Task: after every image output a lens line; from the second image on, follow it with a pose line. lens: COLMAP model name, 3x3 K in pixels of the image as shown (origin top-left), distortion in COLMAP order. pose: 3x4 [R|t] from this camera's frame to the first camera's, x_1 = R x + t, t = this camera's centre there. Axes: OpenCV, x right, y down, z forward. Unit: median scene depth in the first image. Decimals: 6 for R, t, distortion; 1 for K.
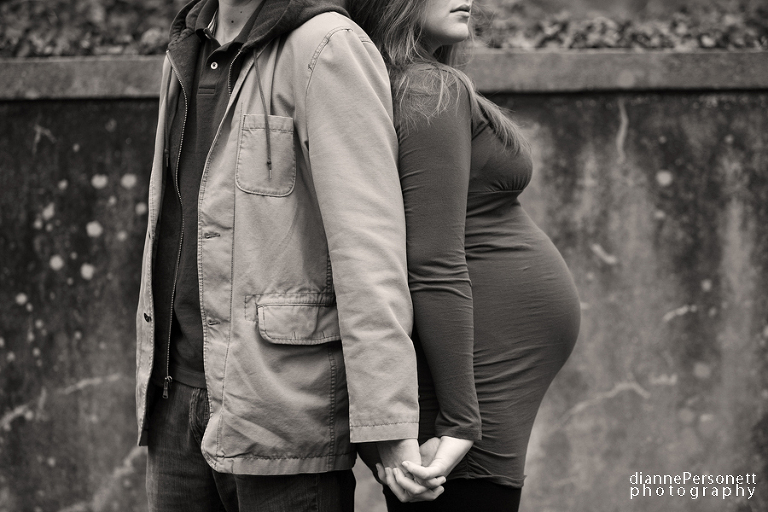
lens RADIAL K [[1724.5, 0, 384.0], [0, 1724.5, 256.0], [0, 0, 1]] dist [-0.045956, -0.056299]
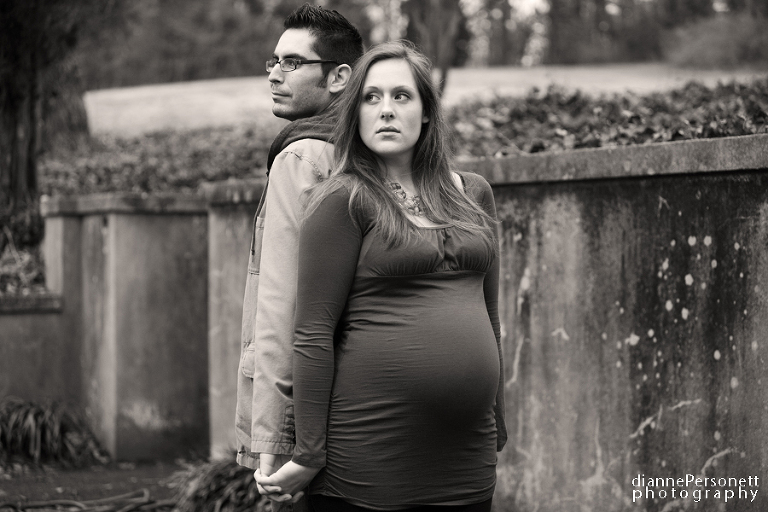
lens RADIAL K [[1483.5, 0, 384.0], [0, 1483.5, 256.0], [0, 0, 1]] dist [-0.257875, 0.175076]
pose [[0.587658, 0.014155, -0.808985, 0.552626], [-0.017153, 0.999840, 0.005035, -0.034055], [0.808927, 0.010918, 0.587807, 0.206841]]
